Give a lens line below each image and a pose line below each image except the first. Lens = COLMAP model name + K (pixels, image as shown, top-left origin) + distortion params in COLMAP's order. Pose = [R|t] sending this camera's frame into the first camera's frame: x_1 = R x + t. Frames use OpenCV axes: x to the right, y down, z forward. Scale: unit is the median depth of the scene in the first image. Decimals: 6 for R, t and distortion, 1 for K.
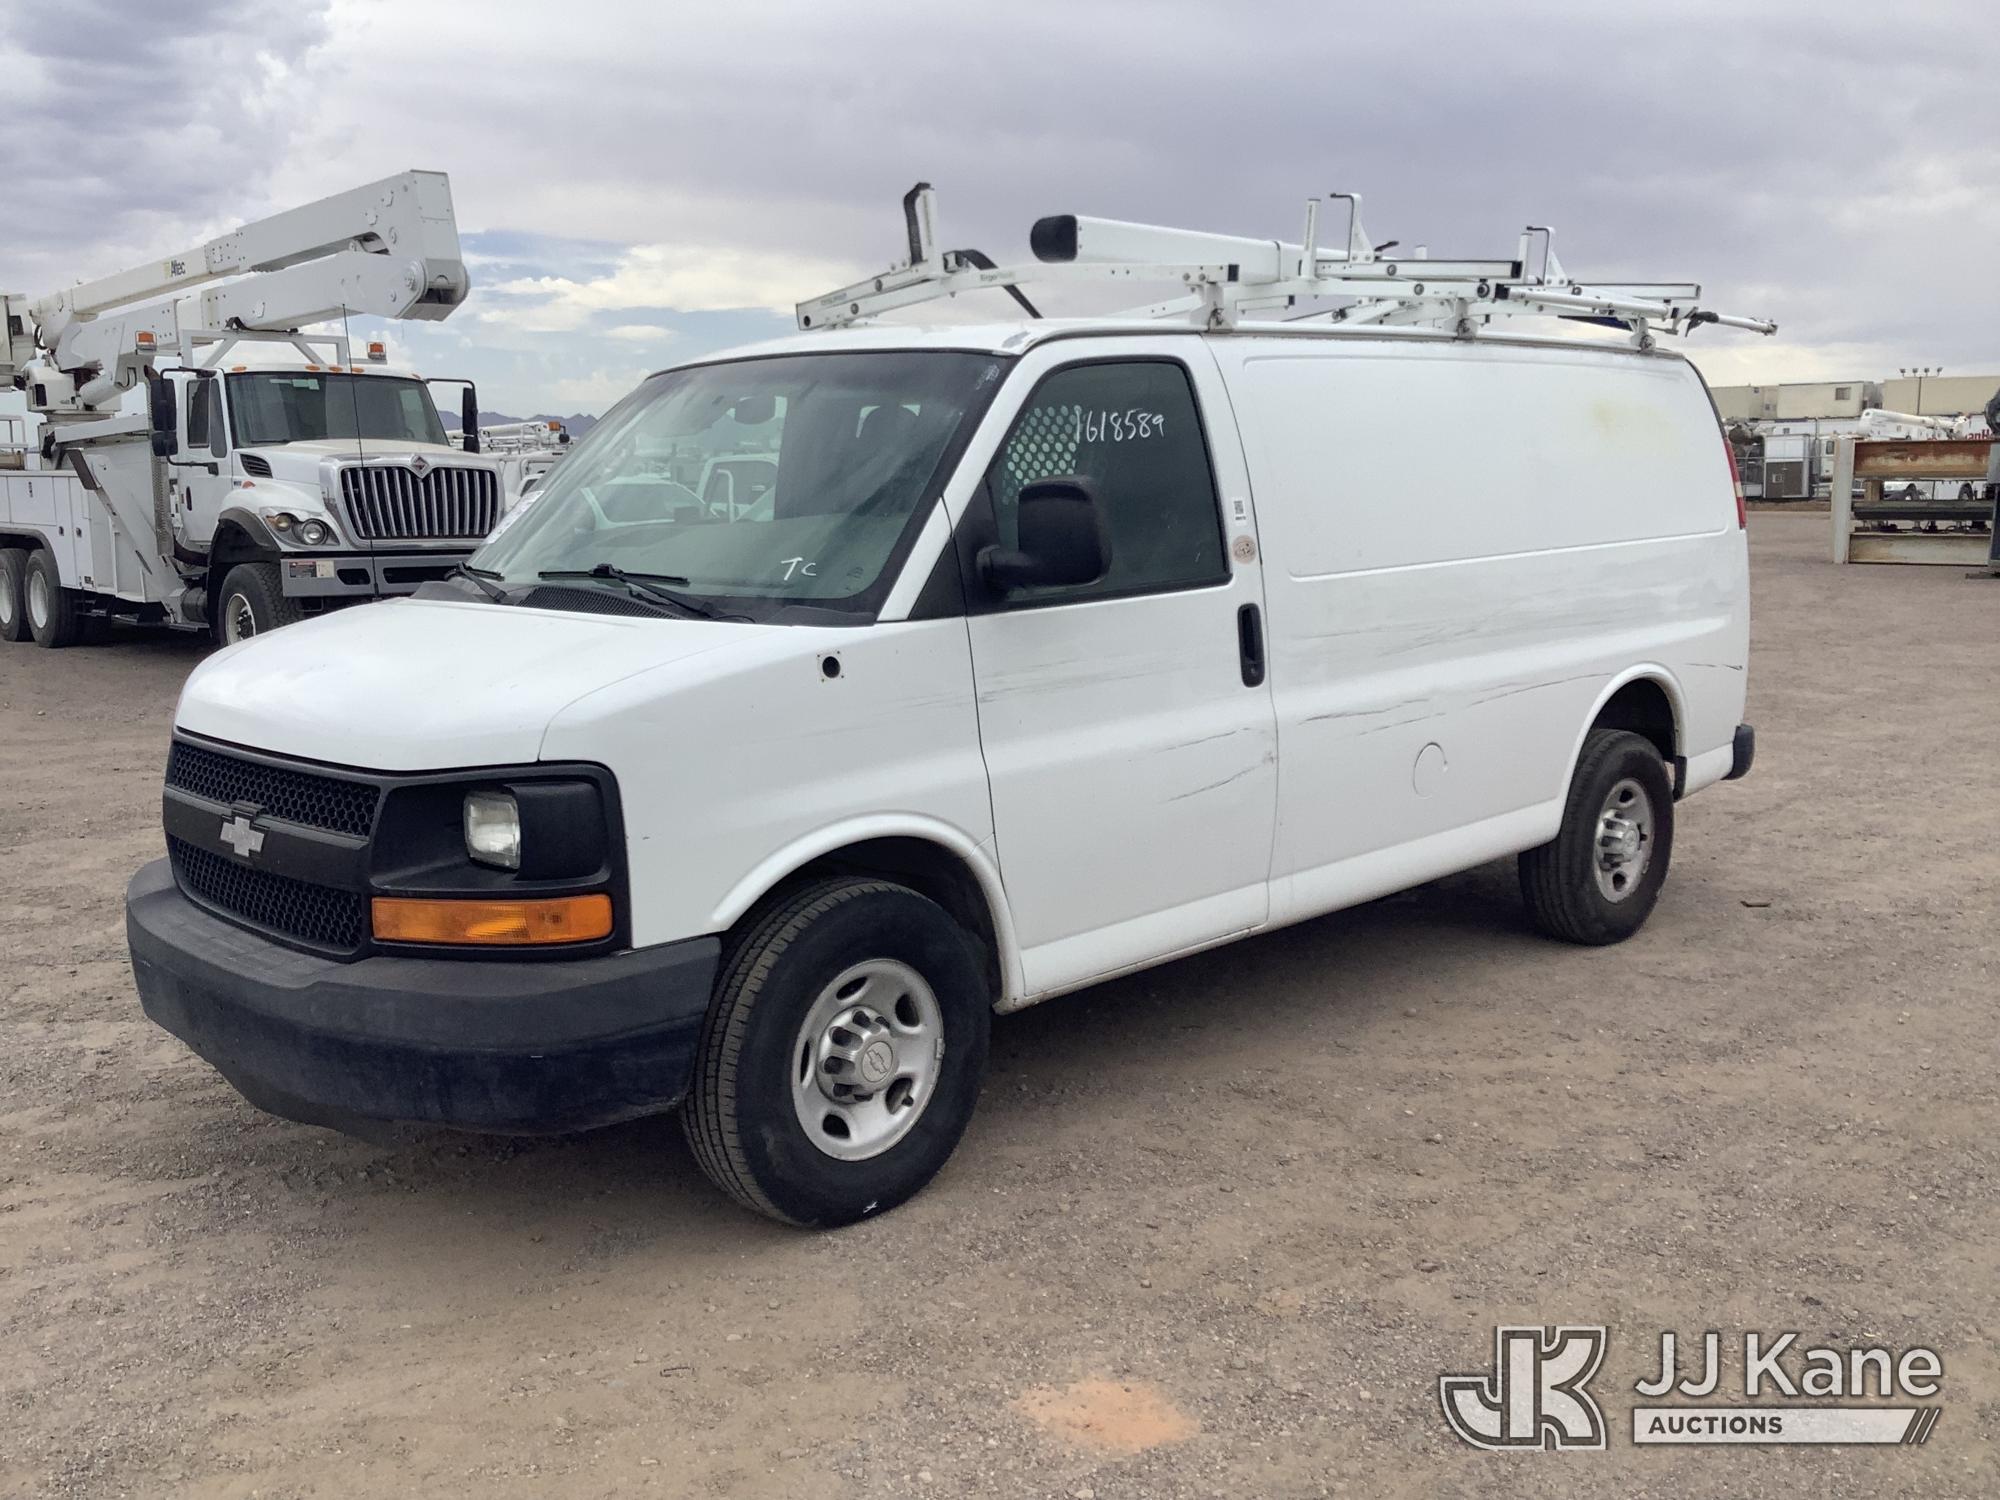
lens RADIAL K [[1799.4, 0, 1000.0], [0, 1799.4, 750.0], [0, 0, 1]] dist [0.095788, -0.136179]
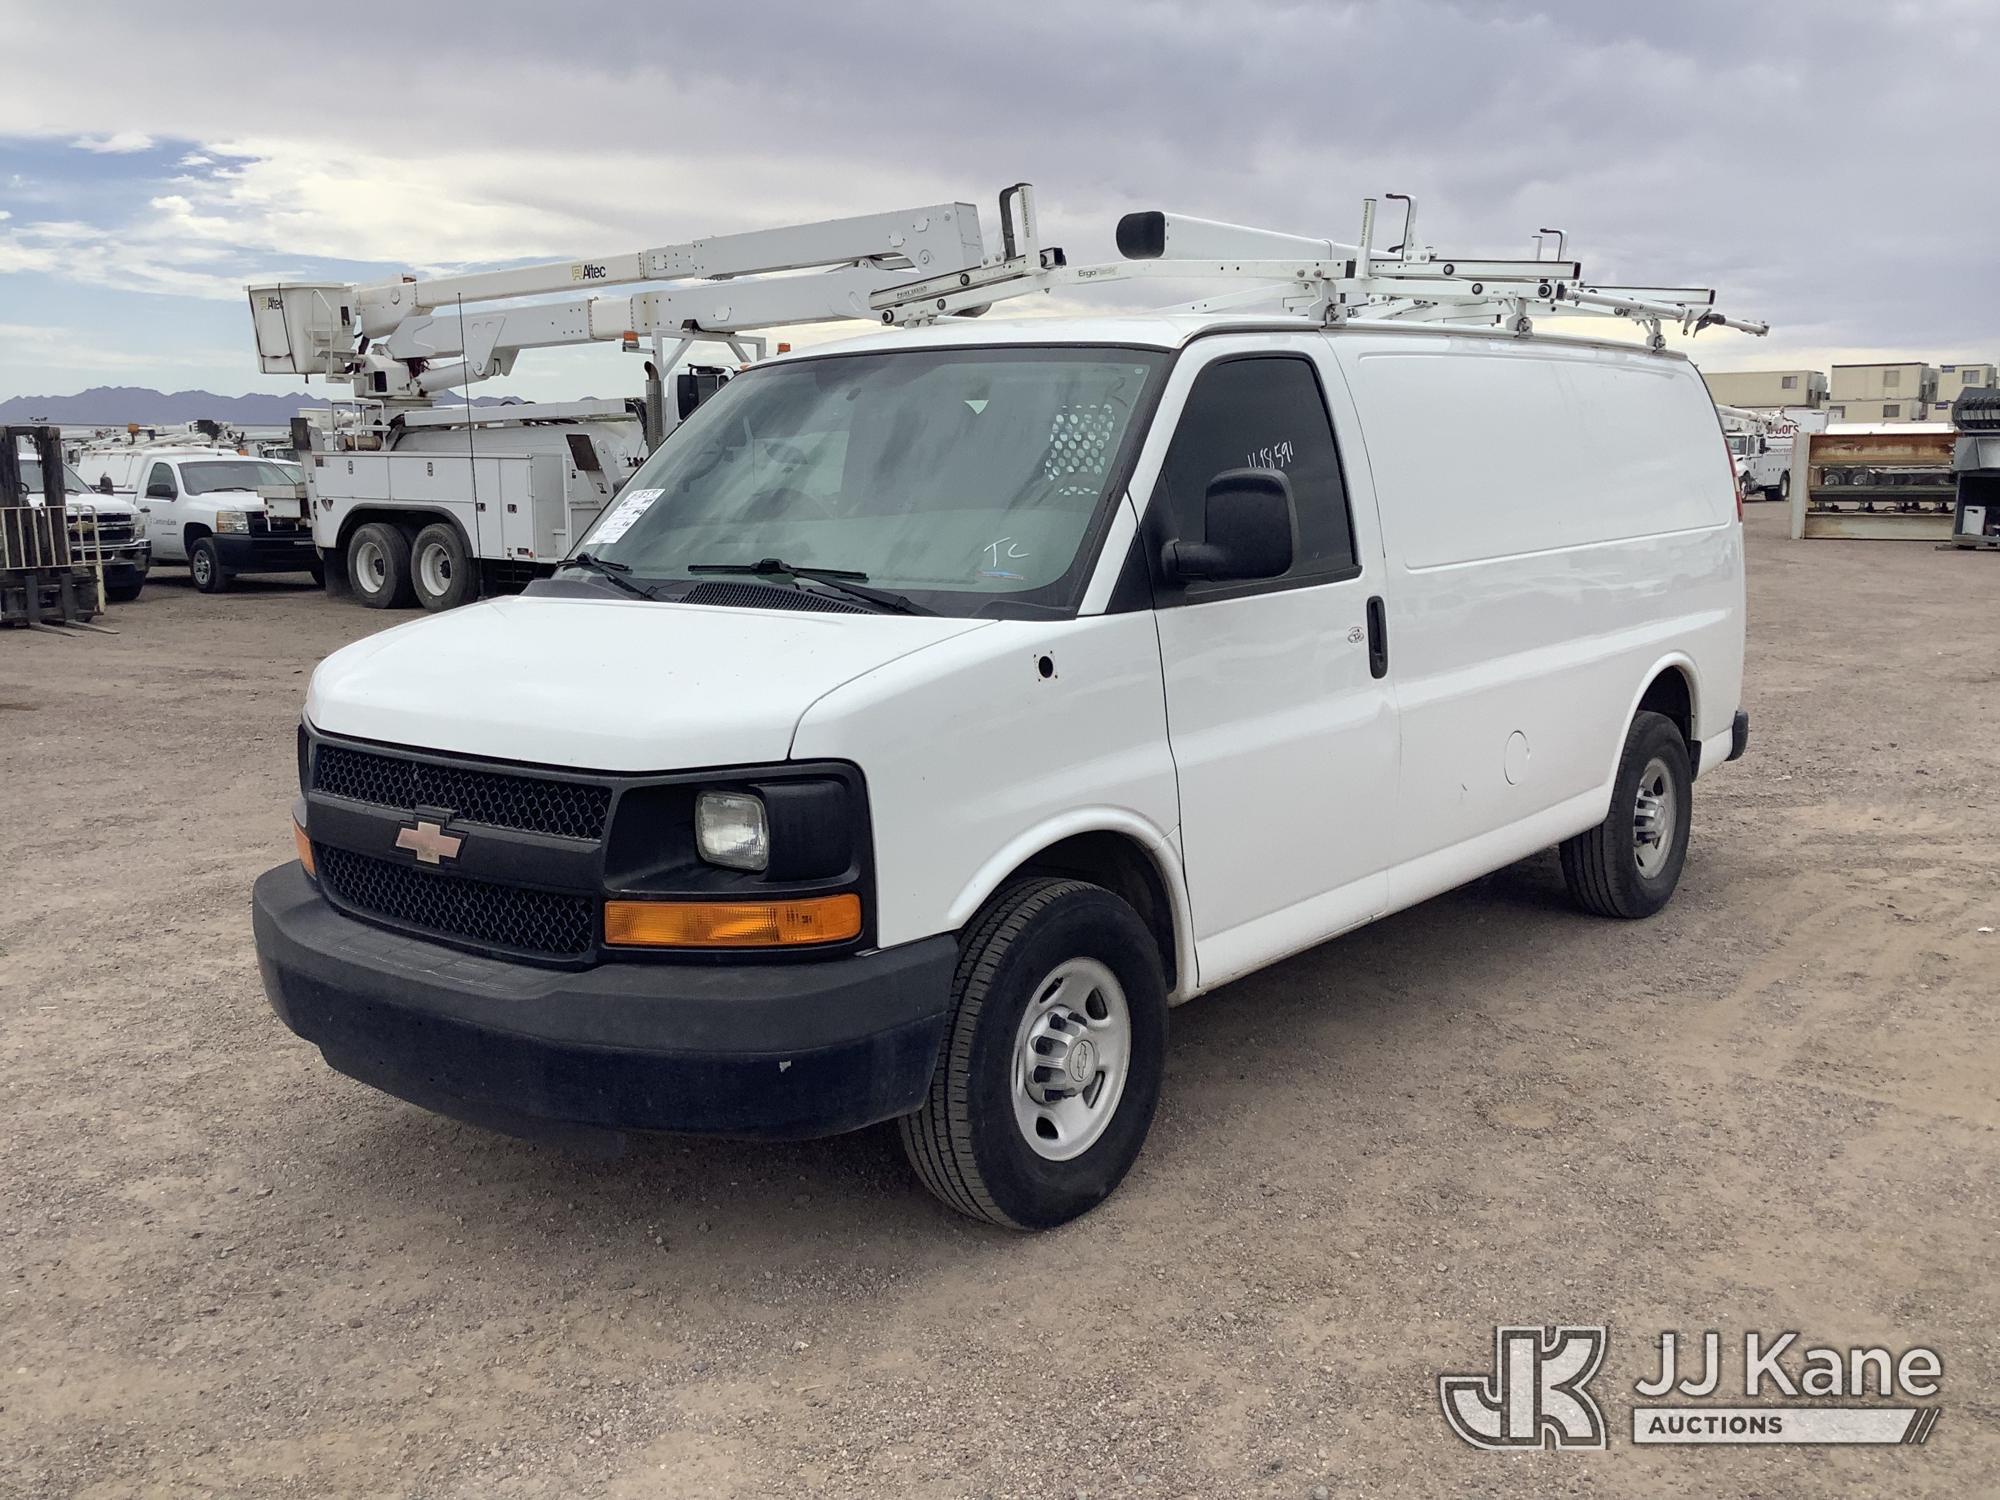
lens RADIAL K [[1799.4, 0, 1000.0], [0, 1799.4, 750.0], [0, 0, 1]] dist [0.095788, -0.136179]
pose [[0.994323, -0.014636, 0.105388, -0.204050], [0.014529, 0.999893, 0.001784, 0.000817], [-0.105403, -0.000243, 0.994430, 0.012562]]
